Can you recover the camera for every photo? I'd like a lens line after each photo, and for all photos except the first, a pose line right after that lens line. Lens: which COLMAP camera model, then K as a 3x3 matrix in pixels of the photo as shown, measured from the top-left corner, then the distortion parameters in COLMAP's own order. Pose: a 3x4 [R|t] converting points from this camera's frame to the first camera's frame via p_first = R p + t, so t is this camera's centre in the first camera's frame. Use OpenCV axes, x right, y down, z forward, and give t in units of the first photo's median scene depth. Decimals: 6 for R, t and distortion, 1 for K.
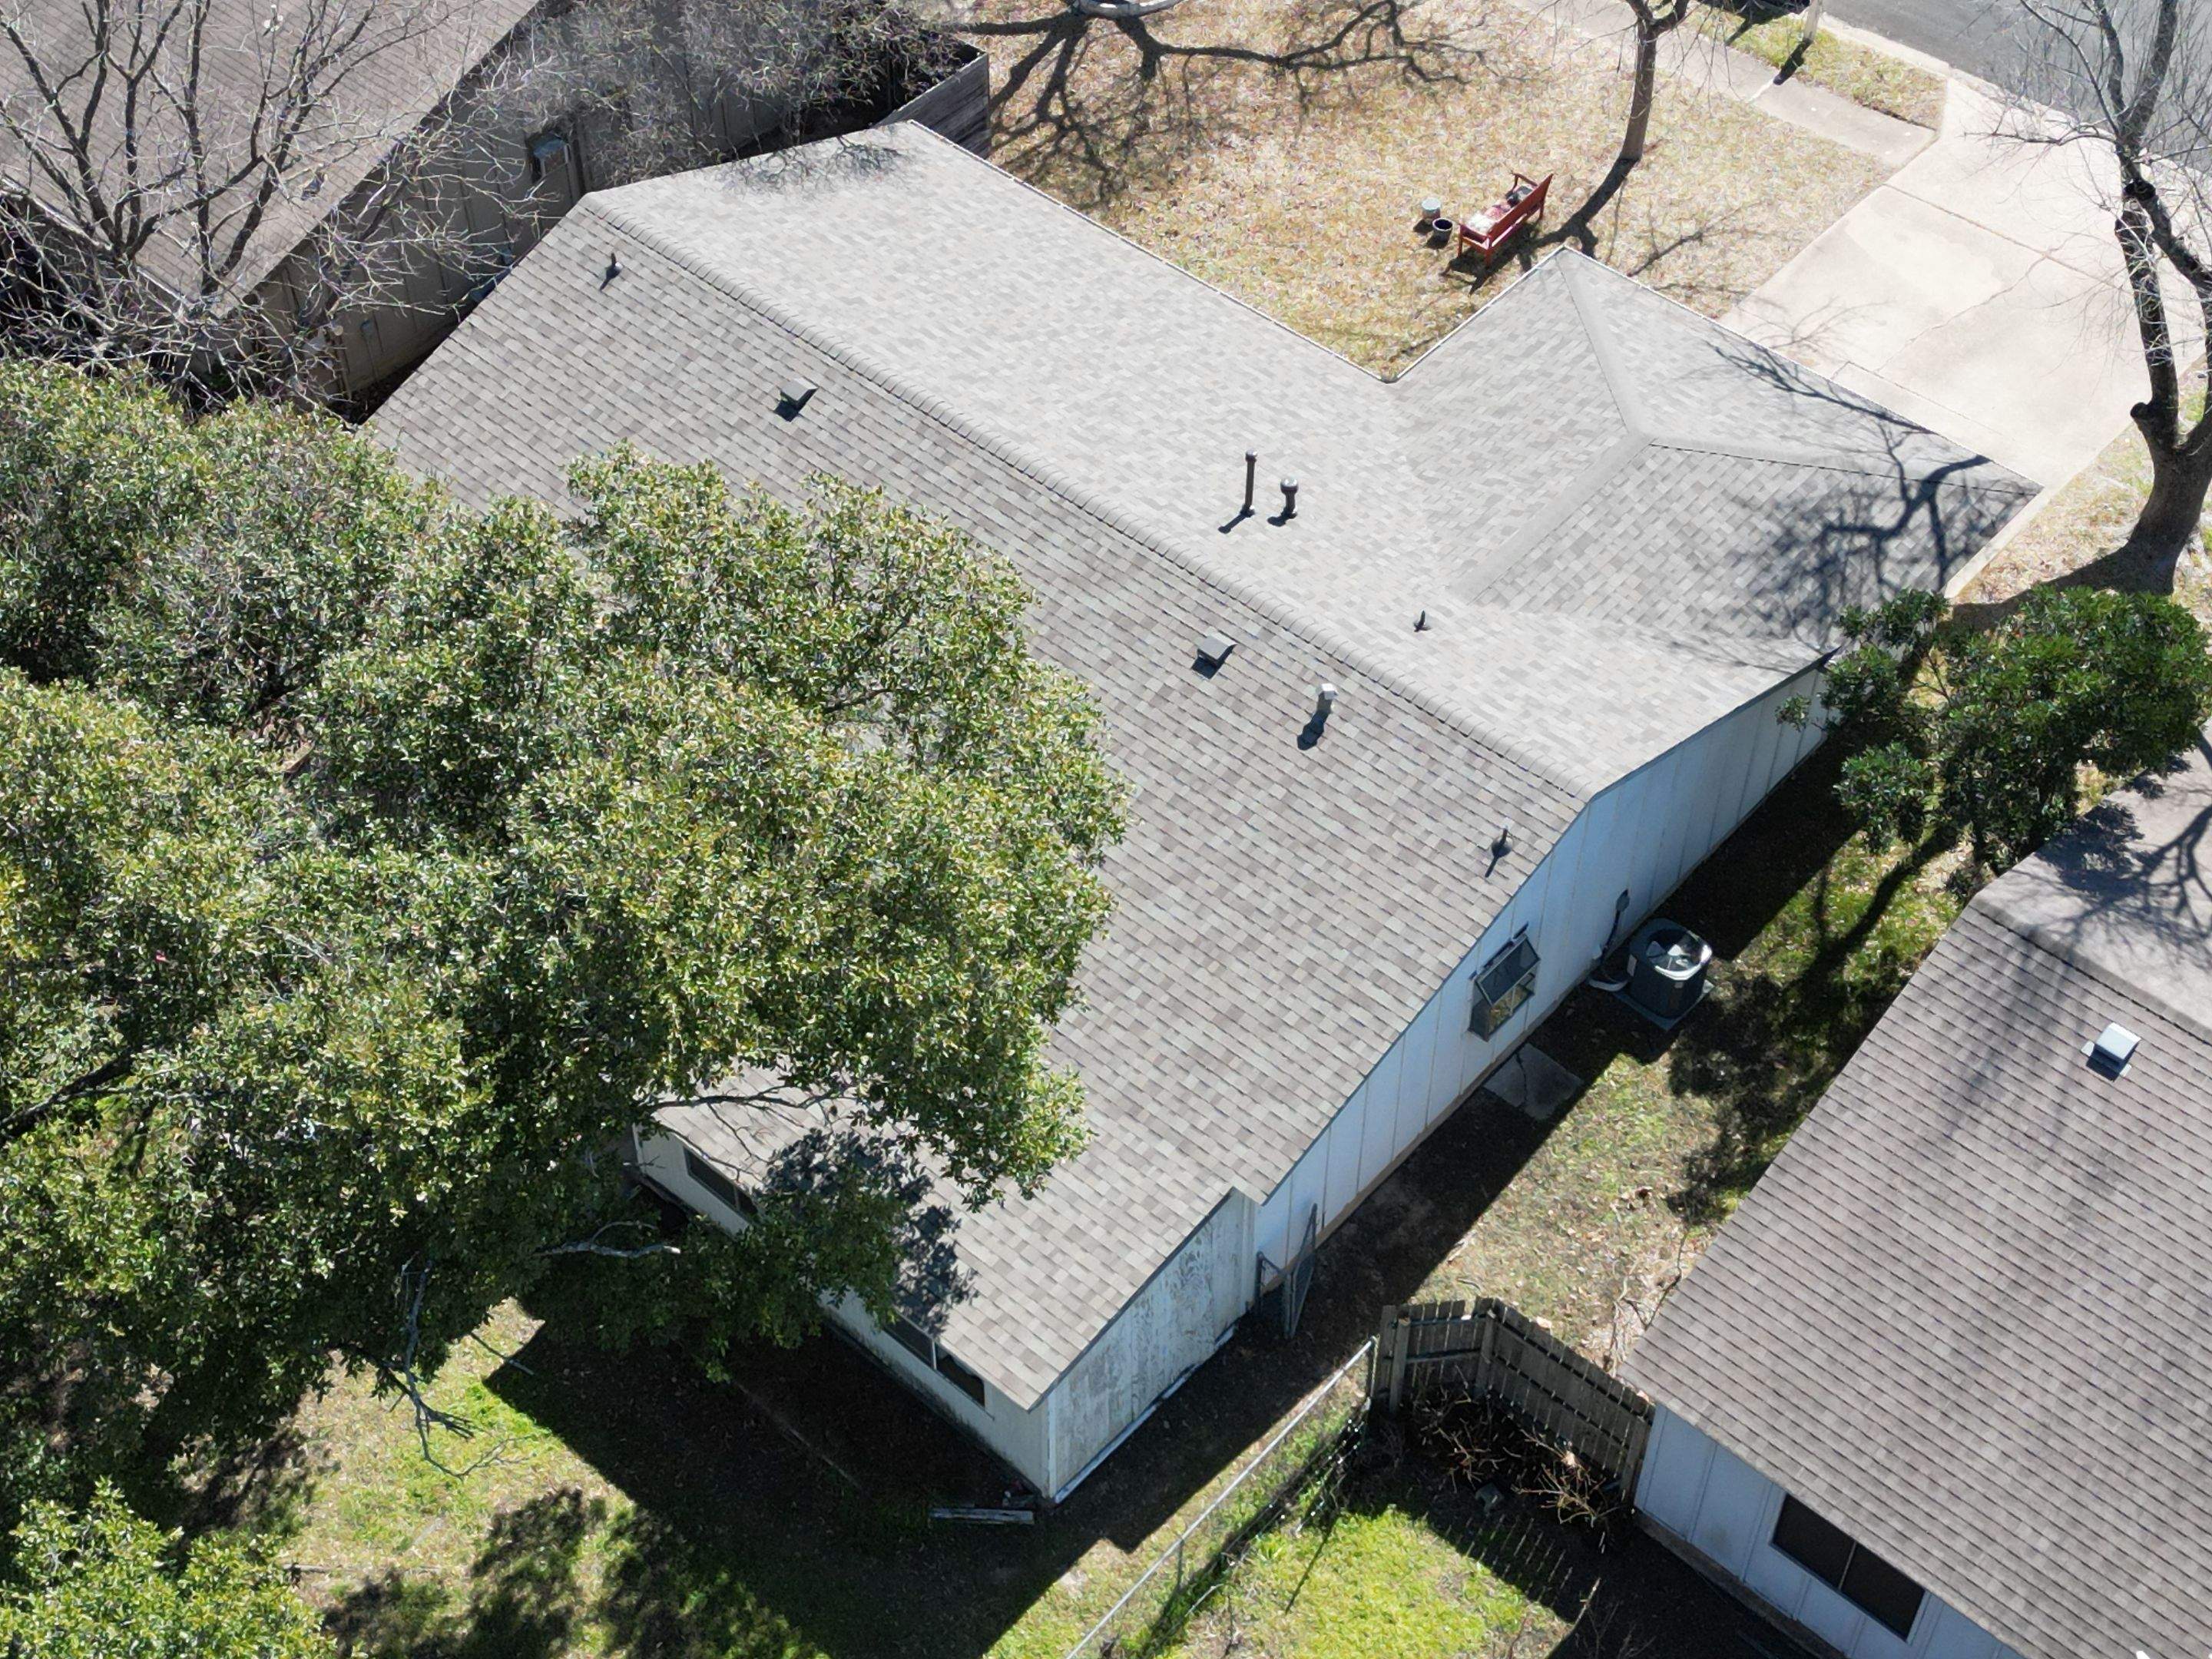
lens RADIAL K [[3039.9, 0, 1101.2], [0, 3039.9, 843.2], [0, 0, 1]] dist [0.192148, -0.576567]
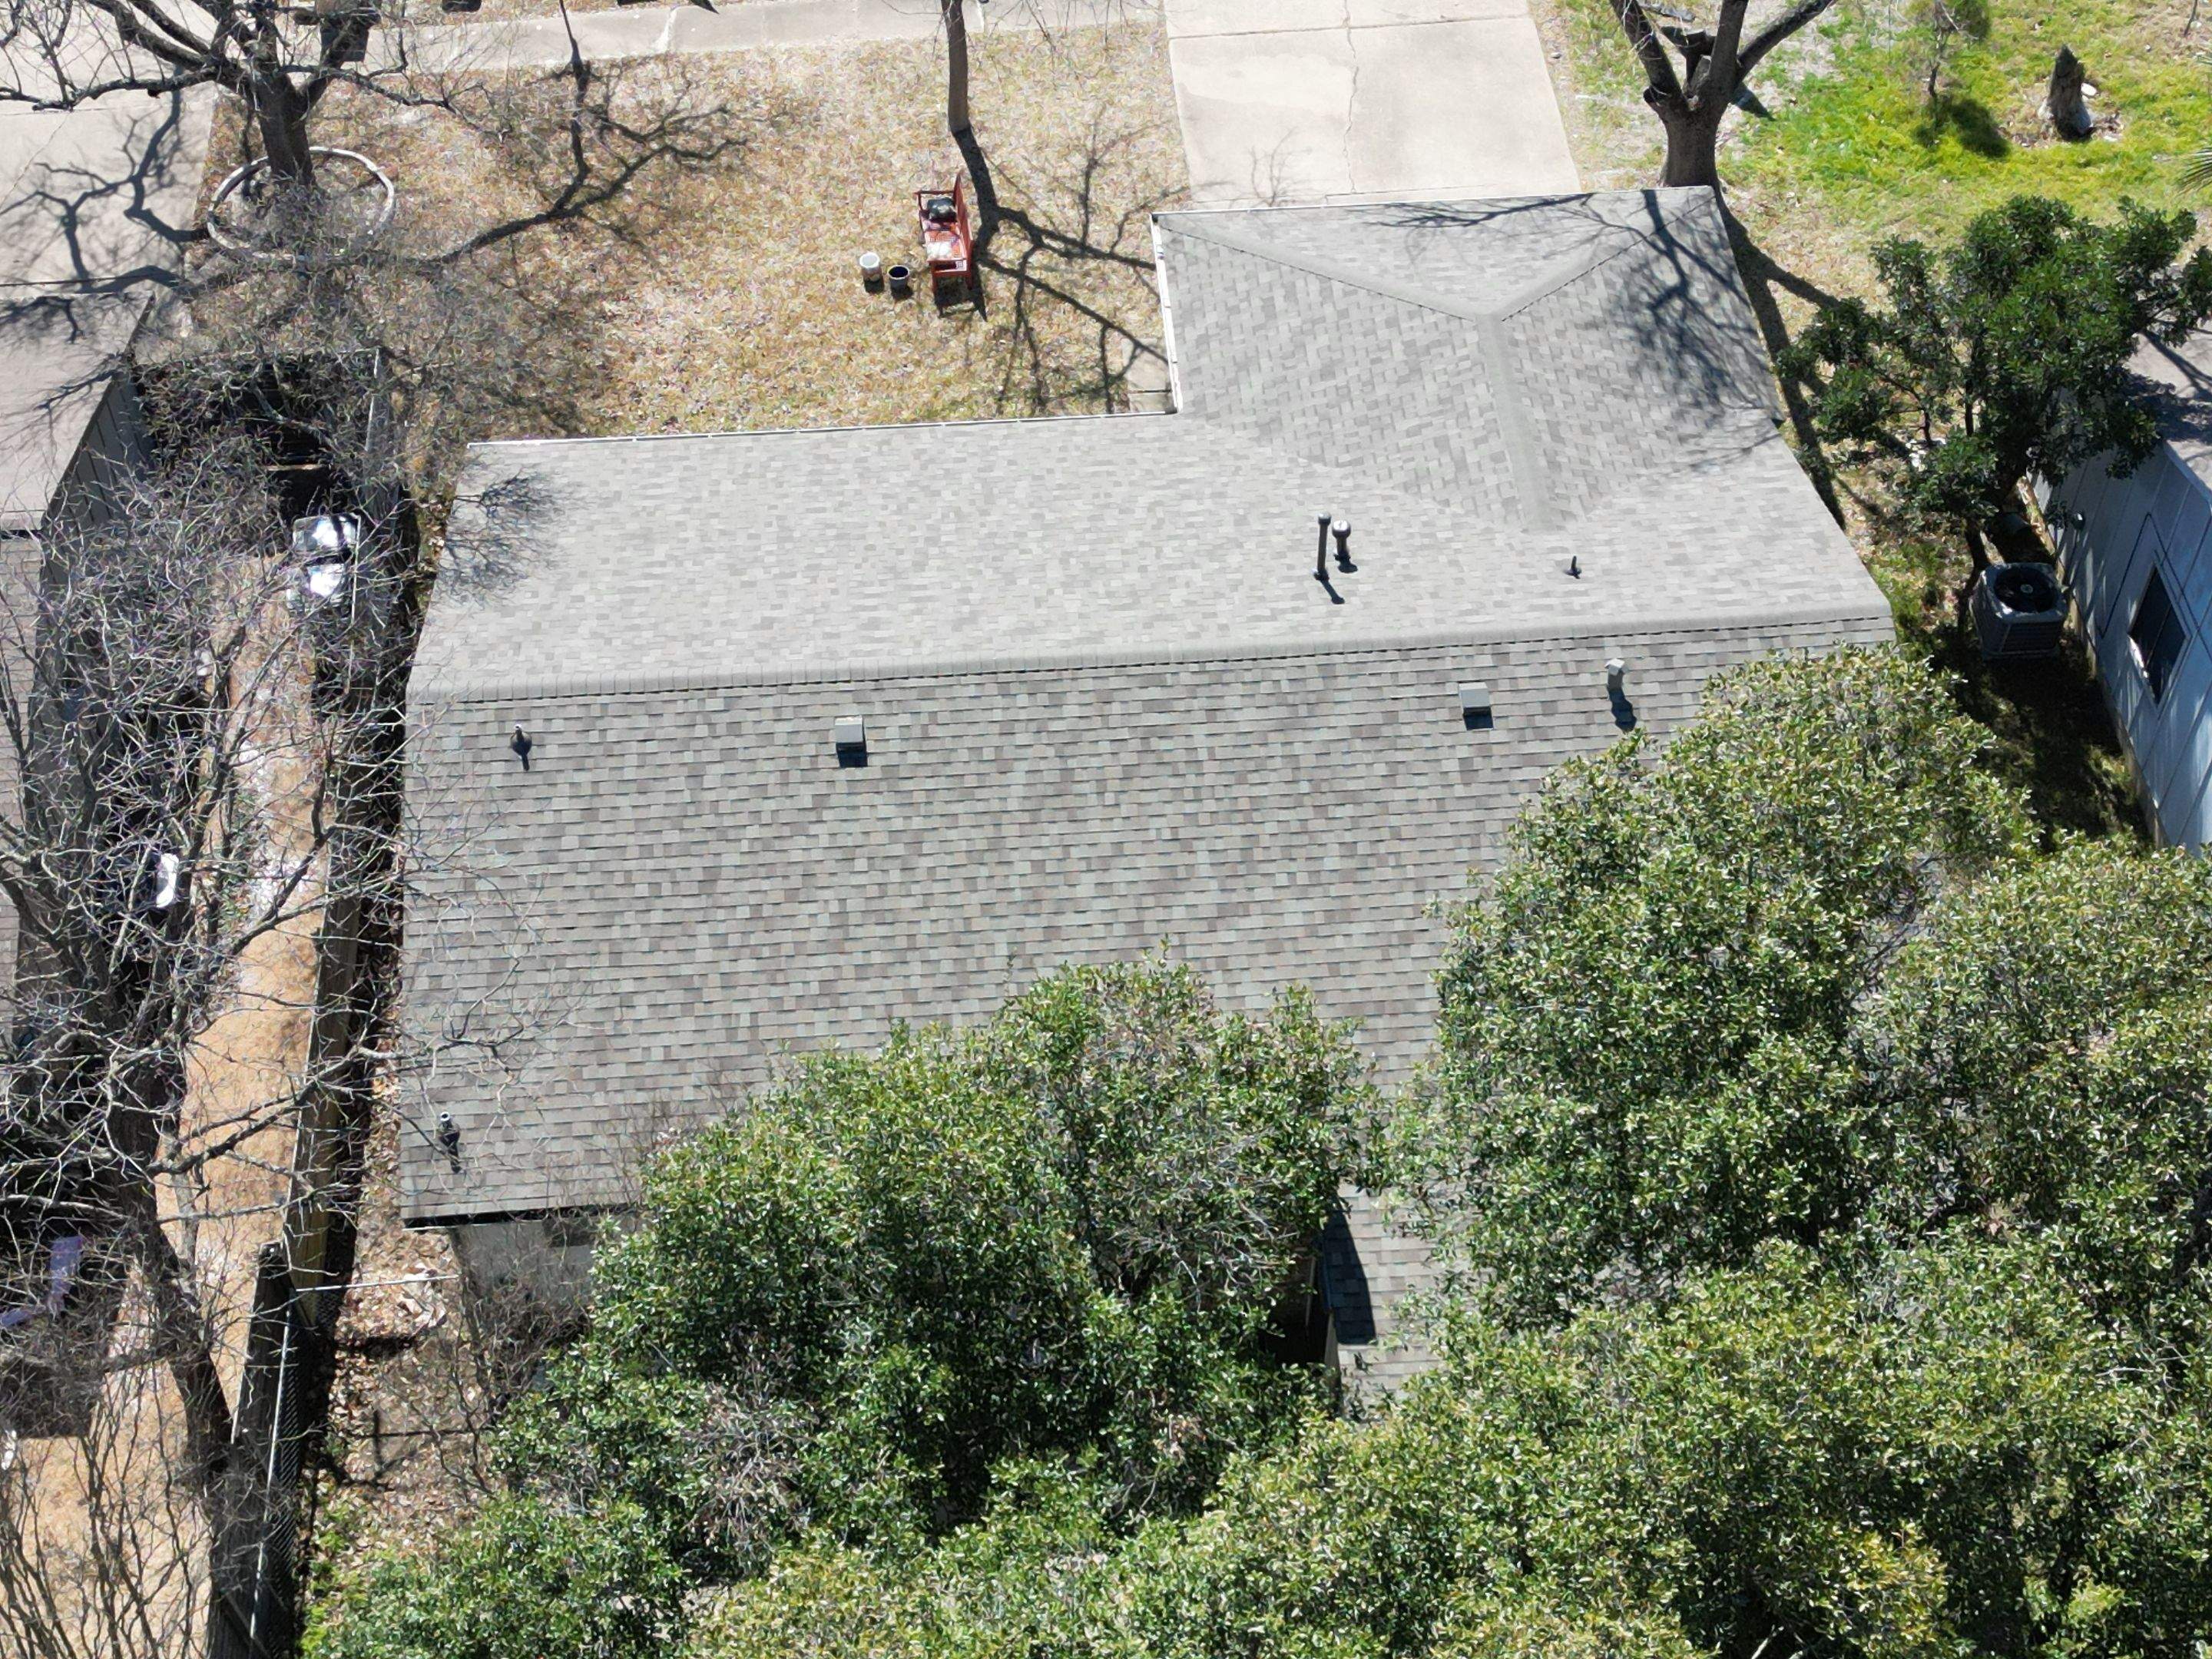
lens RADIAL K [[3051.9, 0, 1099.2], [0, 3051.9, 839.3], [0, 0, 1]] dist [0.199071, -0.555568]
pose [[0.693858, -0.550964, 0.463680, -0.450809], [0.535662, 0.825240, 0.179011, -0.230800], [-0.481276, 0.124167, 0.867730, 0.206351]]
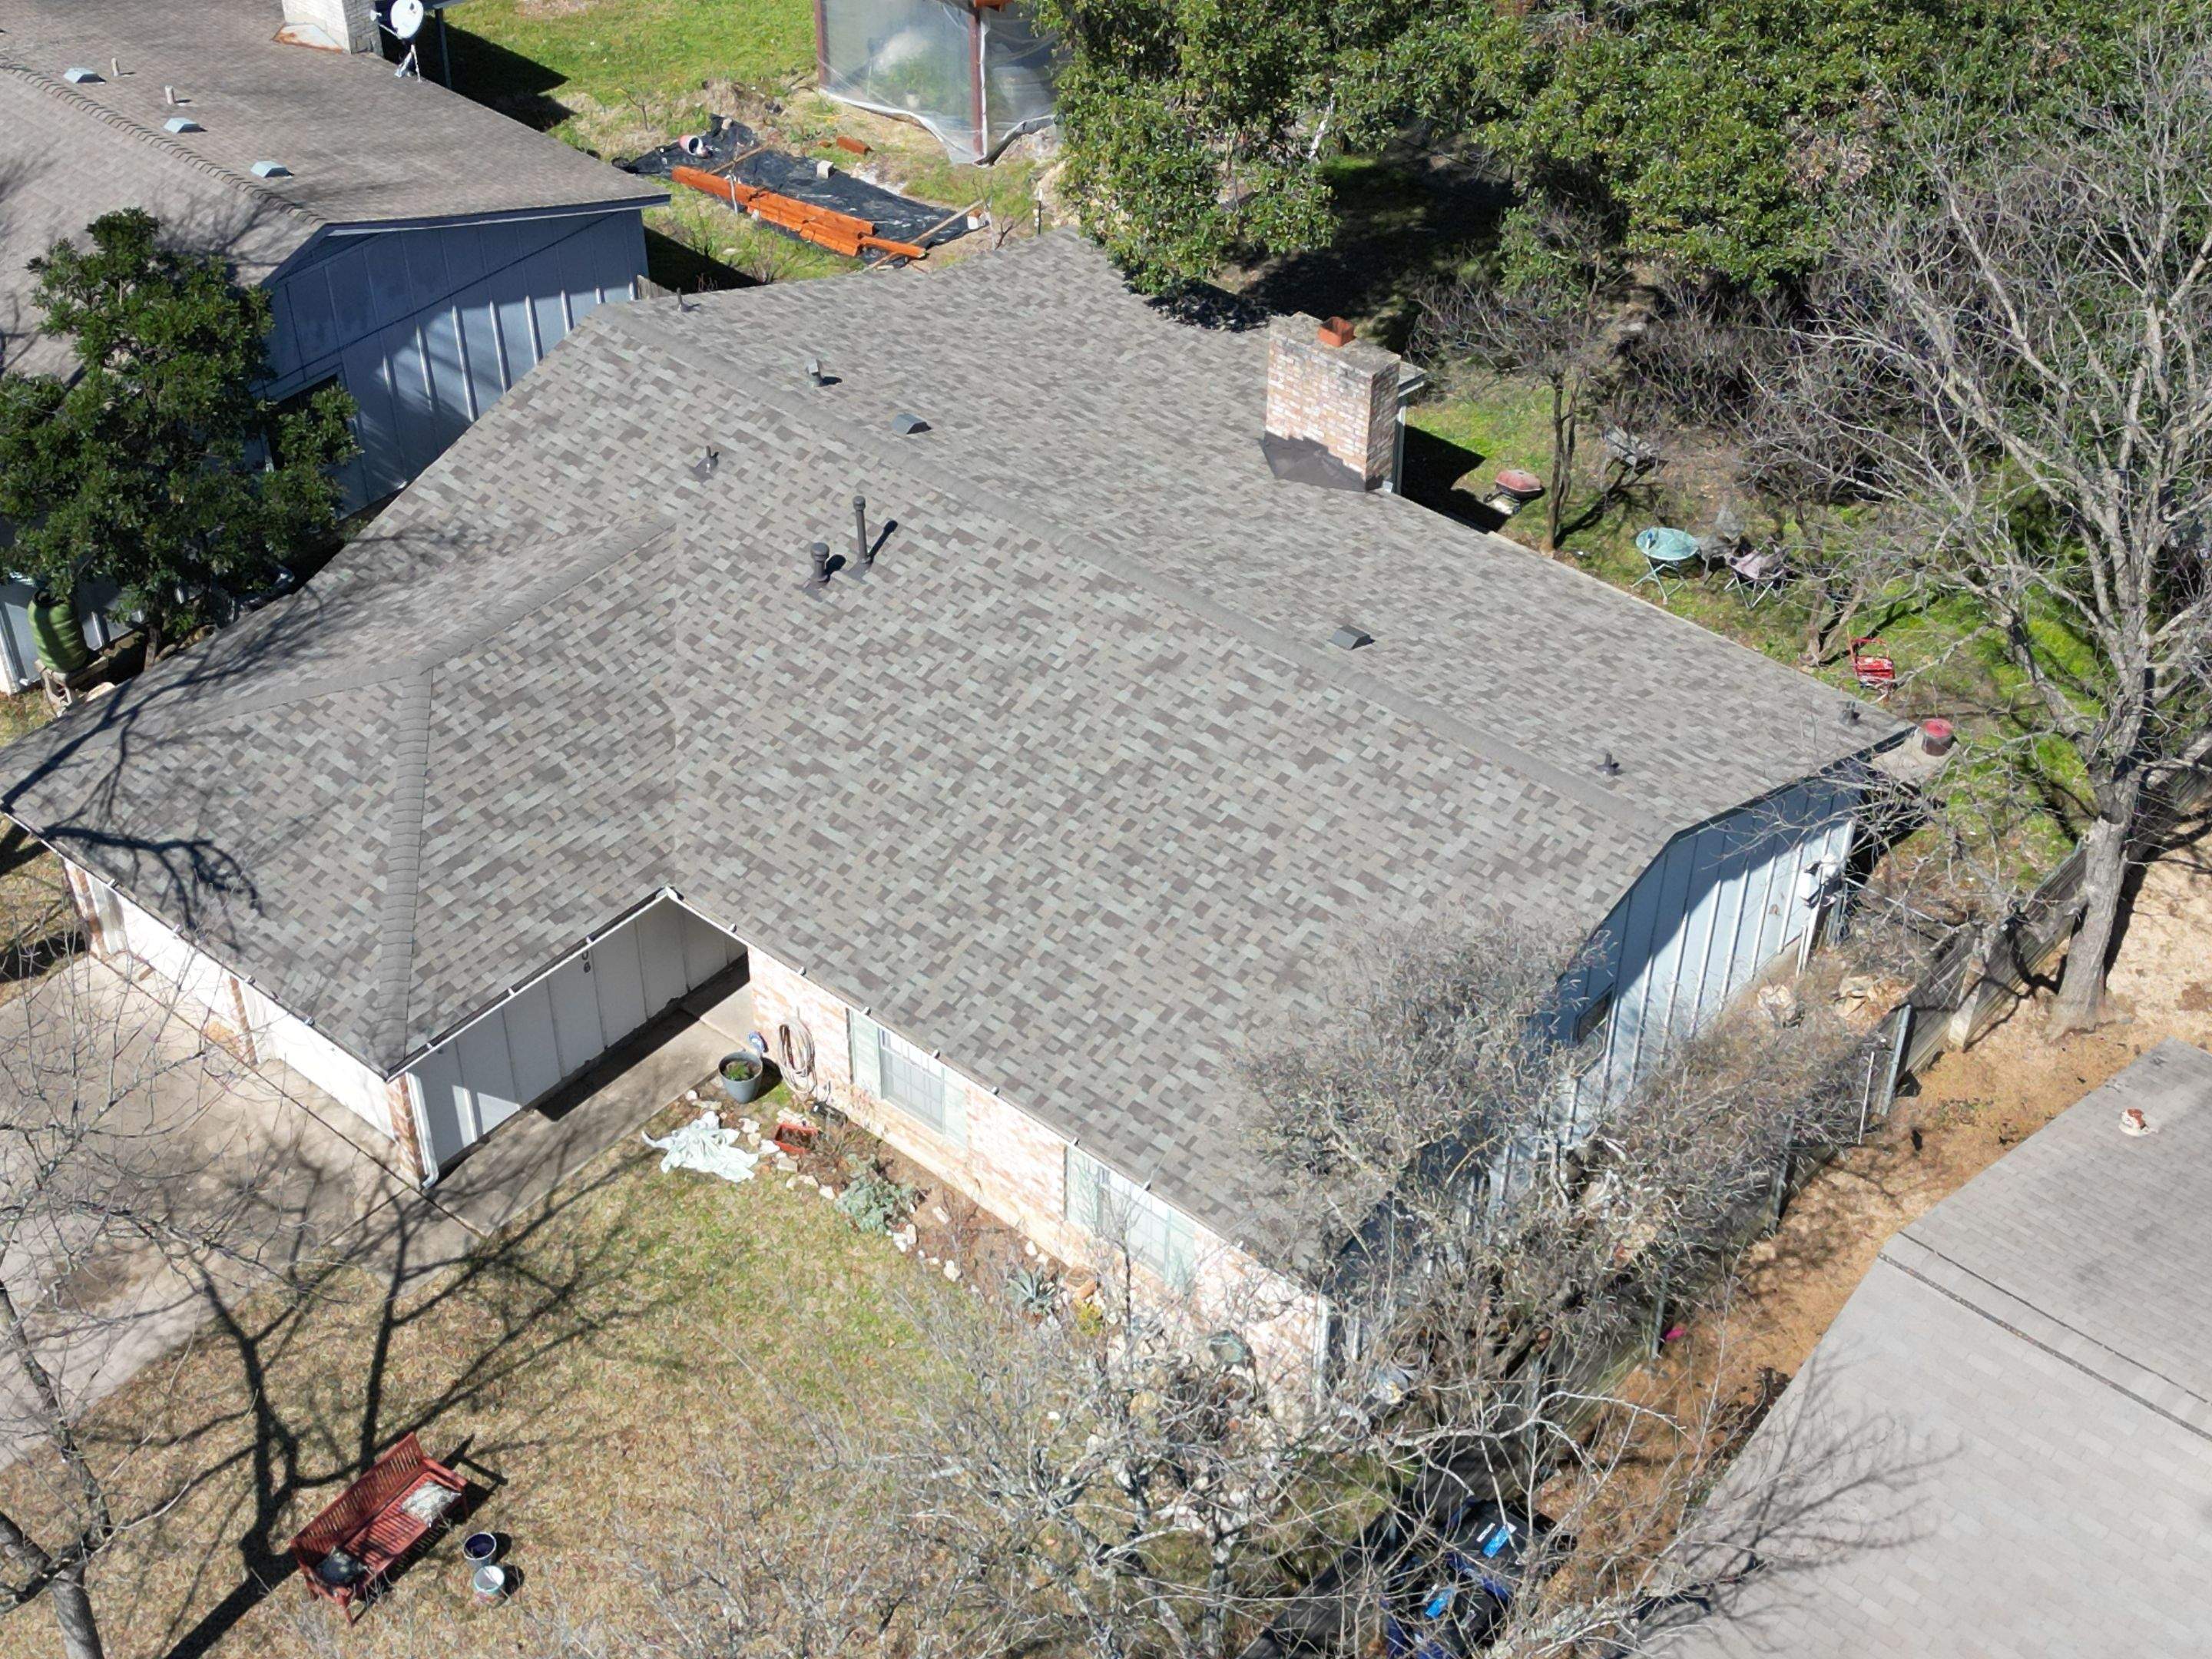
lens RADIAL K [[3061.5, 0, 1099.0], [0, 3061.5, 838.3], [0, 0, 1]] dist [0.183024, -0.530482]
pose [[-0.999847, 0.015186, -0.008684, -0.015540], [-0.008220, 0.030379, 0.999505, -1.008429], [0.015442, 0.999423, -0.030250, 1.041947]]
